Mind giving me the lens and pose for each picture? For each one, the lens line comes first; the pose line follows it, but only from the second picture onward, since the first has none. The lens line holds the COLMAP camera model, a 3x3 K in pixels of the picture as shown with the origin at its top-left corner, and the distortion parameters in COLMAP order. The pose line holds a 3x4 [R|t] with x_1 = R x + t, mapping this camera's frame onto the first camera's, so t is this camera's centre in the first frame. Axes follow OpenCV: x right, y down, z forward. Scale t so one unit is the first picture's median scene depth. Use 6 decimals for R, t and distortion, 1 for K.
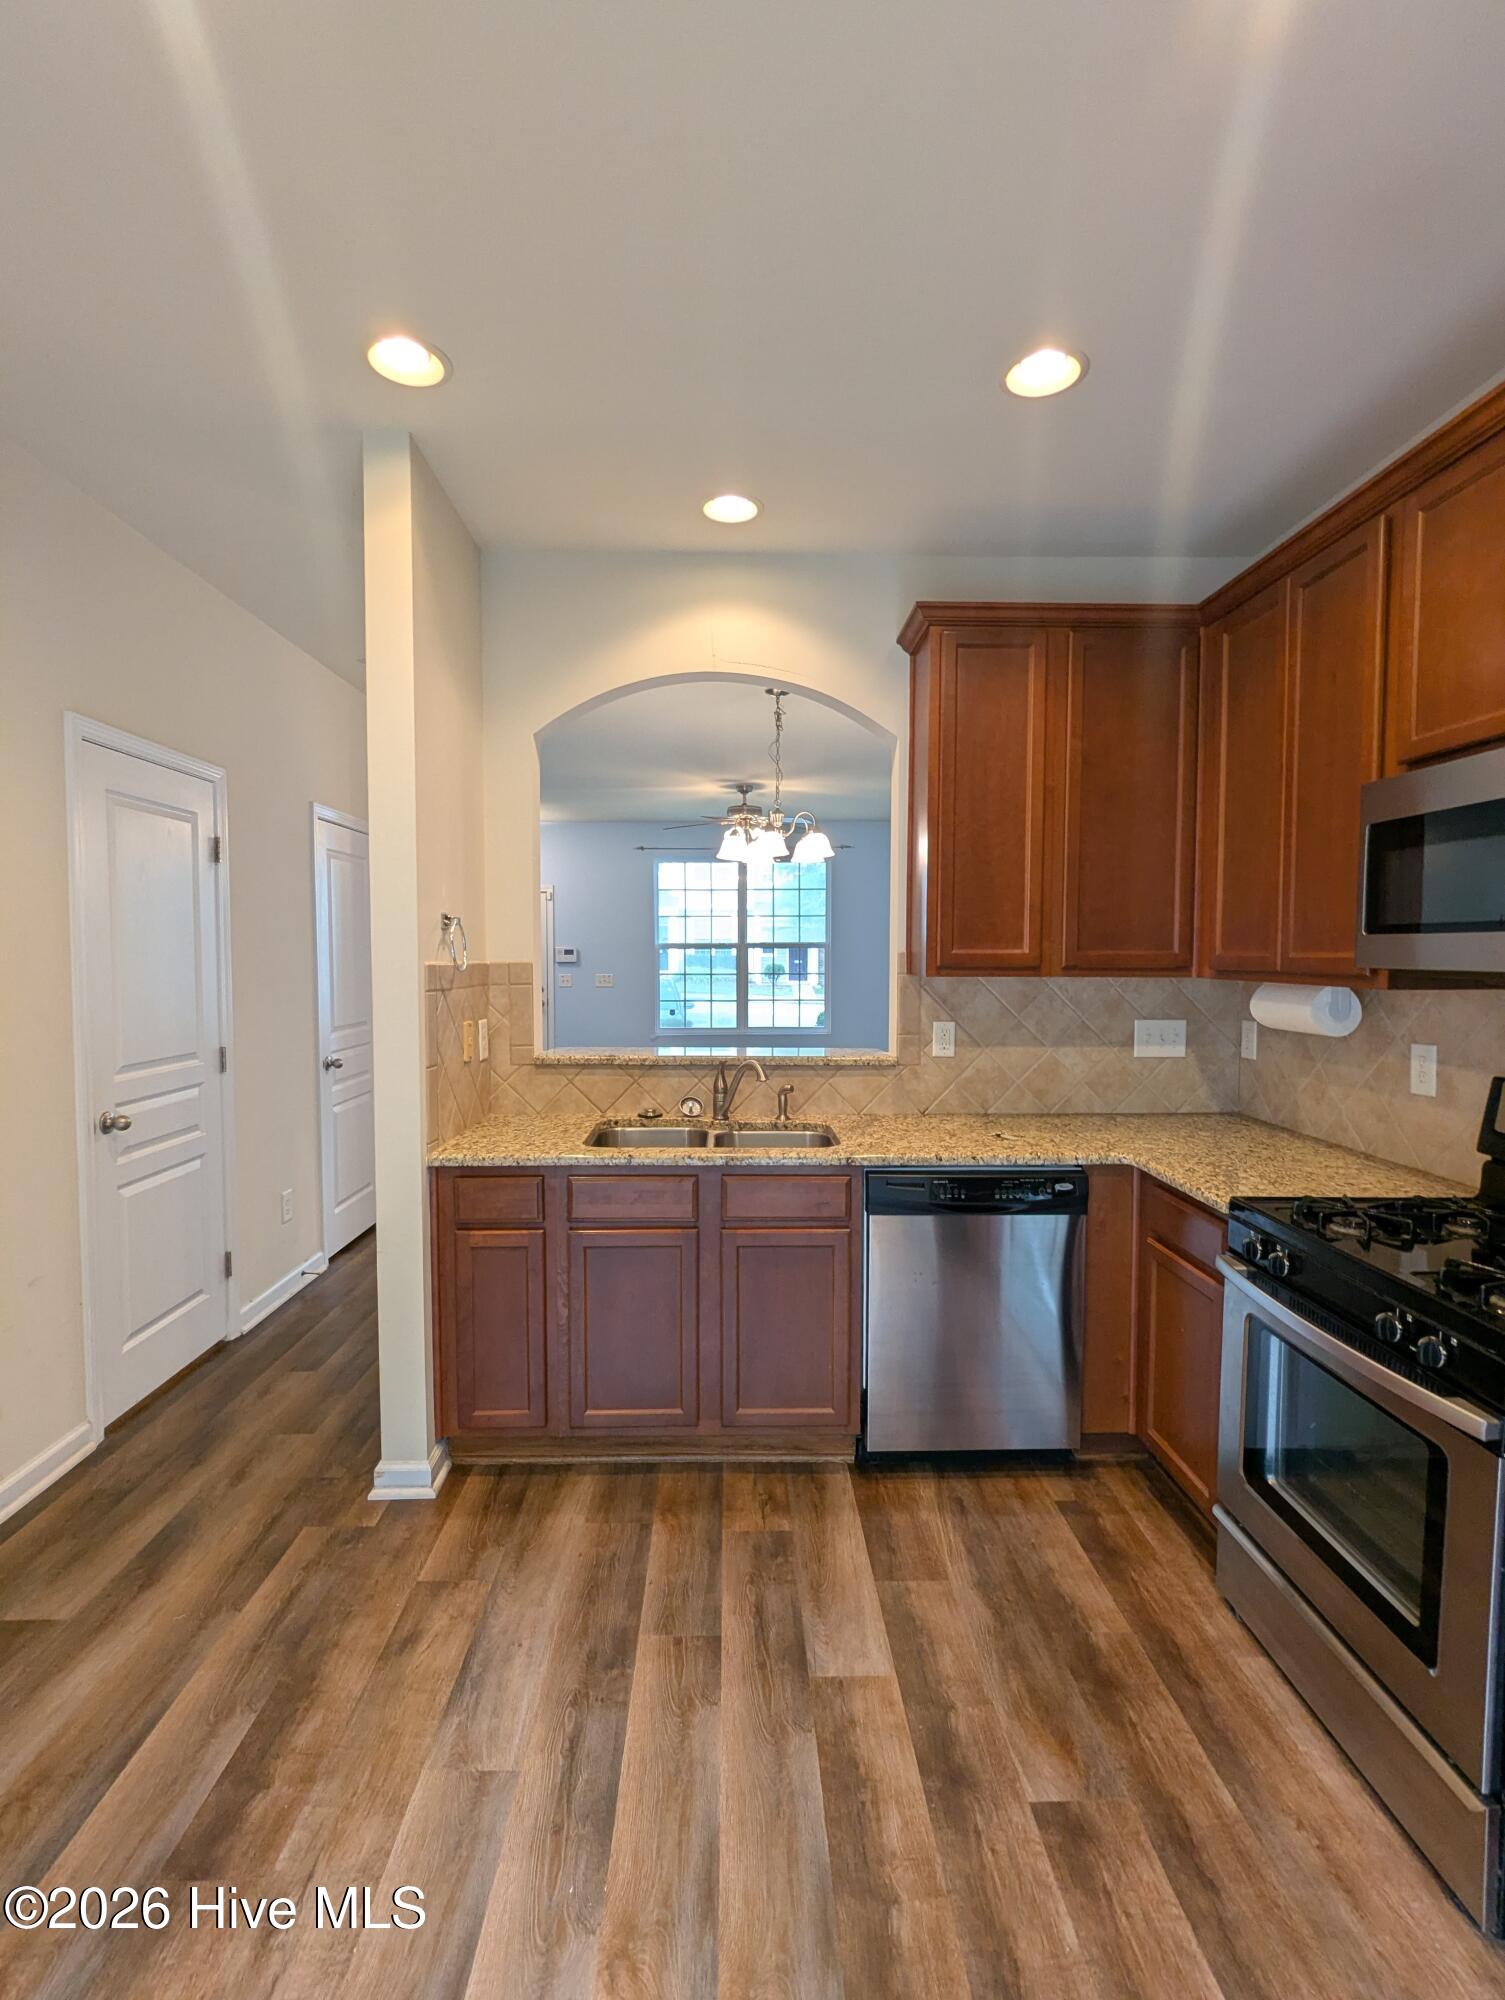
lens RADIAL K [[937.3, 0, 750.0], [0, 937.3, 1001.2], [0, 0, 1]] dist [-0.020019, 0.001104]
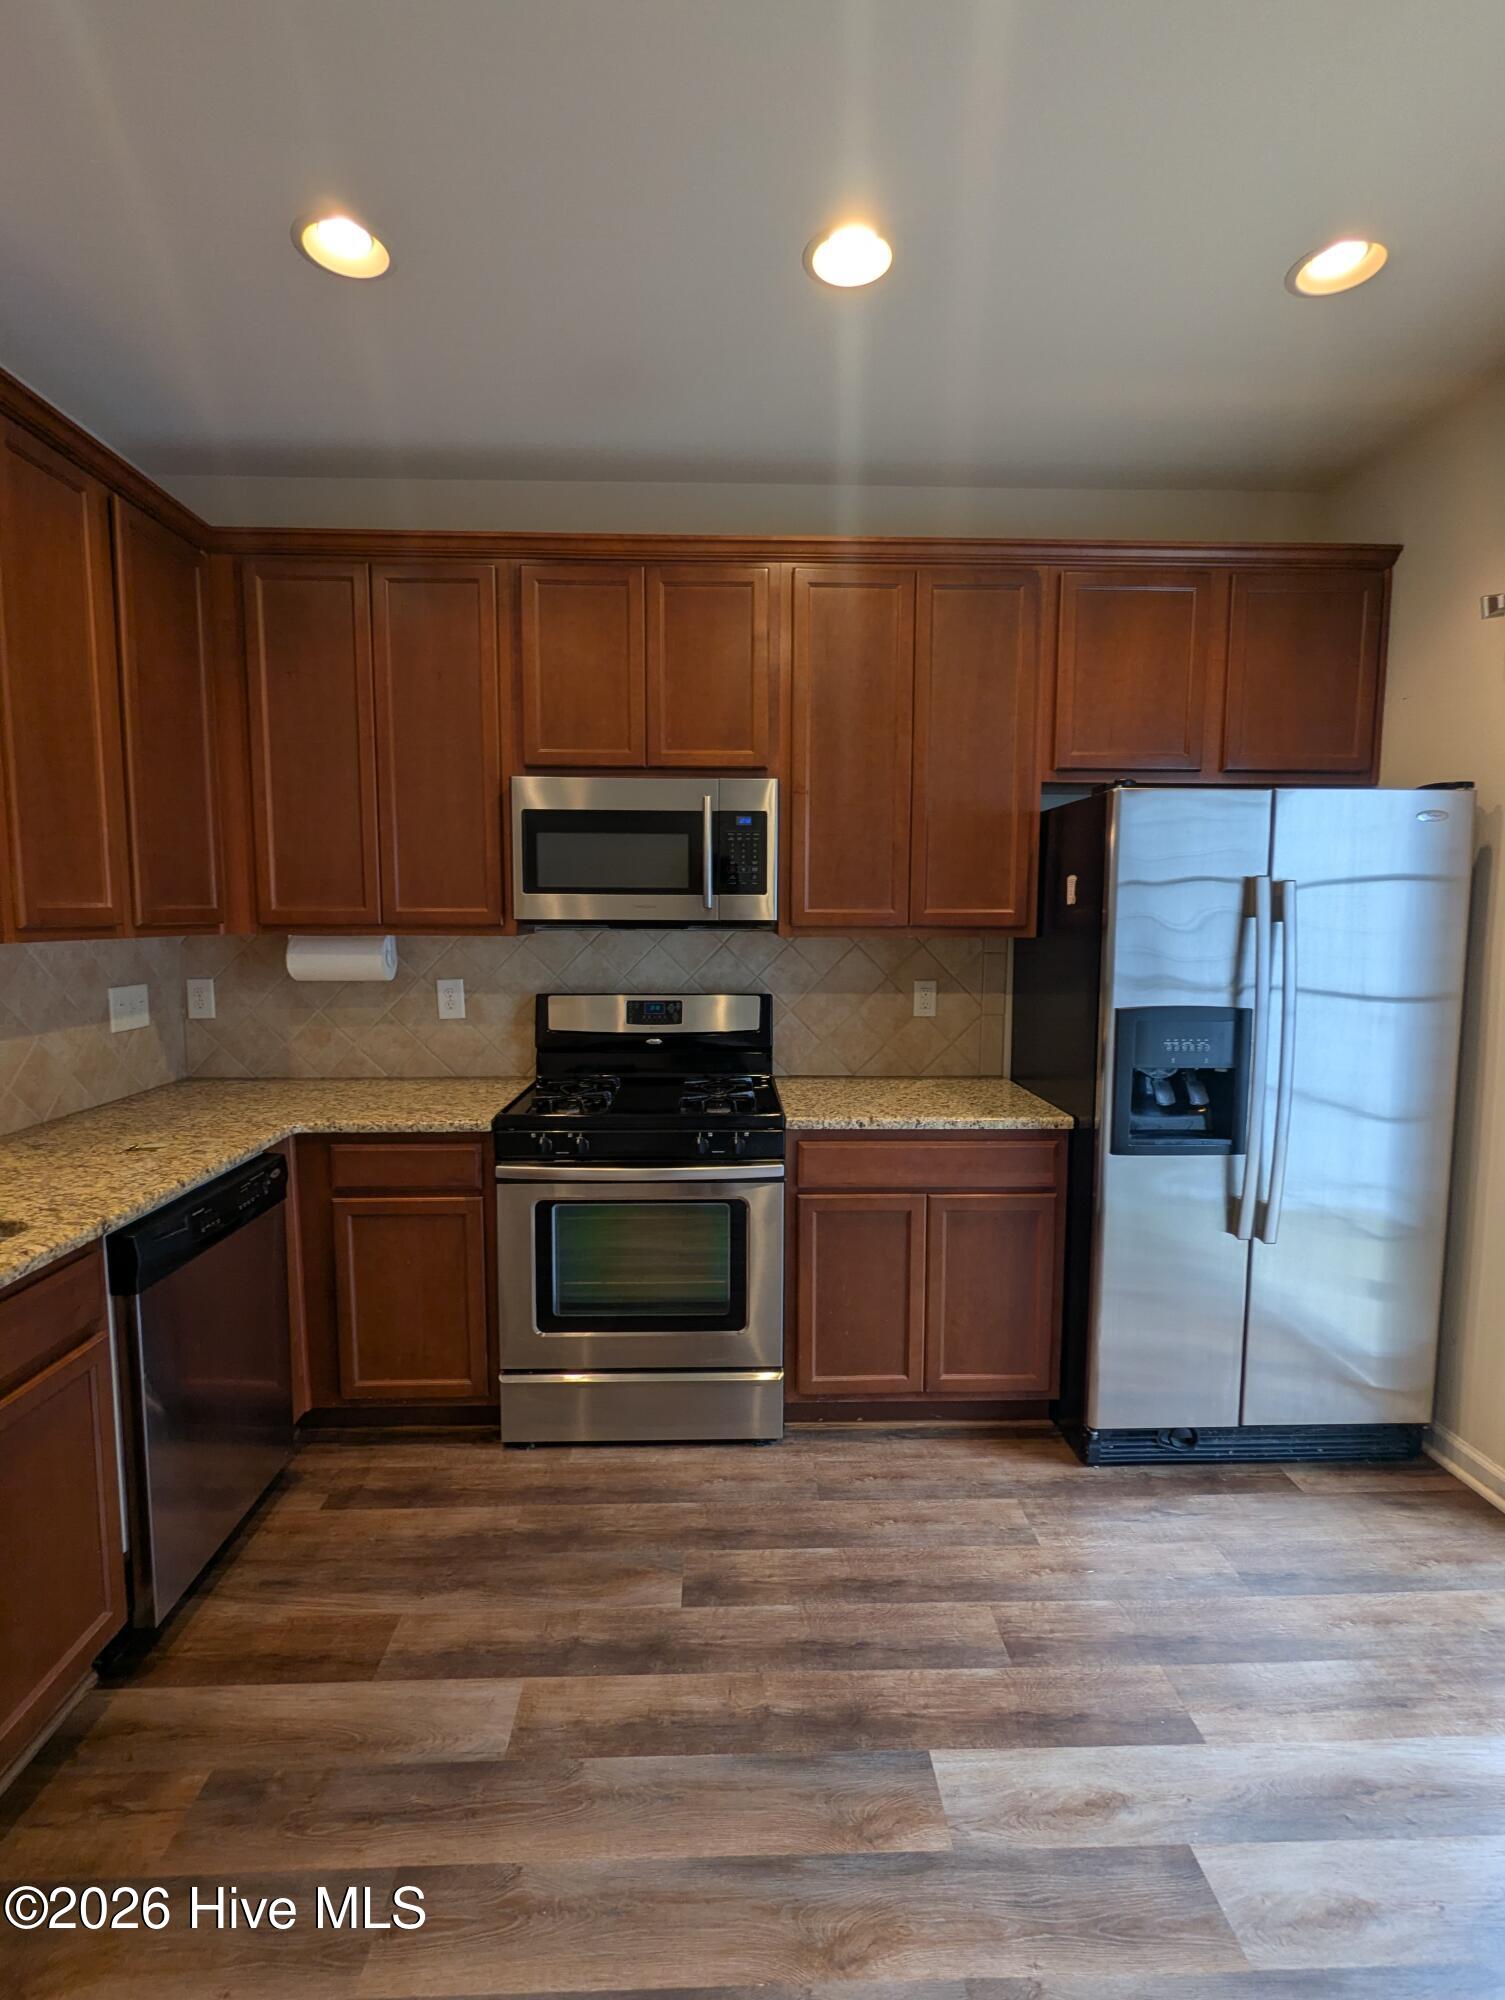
lens RADIAL K [[937.3, 0, 750.0], [0, 937.3, 1001.2], [0, 0, 1]] dist [-0.020019, 0.001104]
pose [[-0.016184, -0.096949, 0.995158, -0.693467], [0.047733, 0.994078, 0.097620, -0.036563], [-0.998729, 0.049082, -0.011460, 0.724692]]
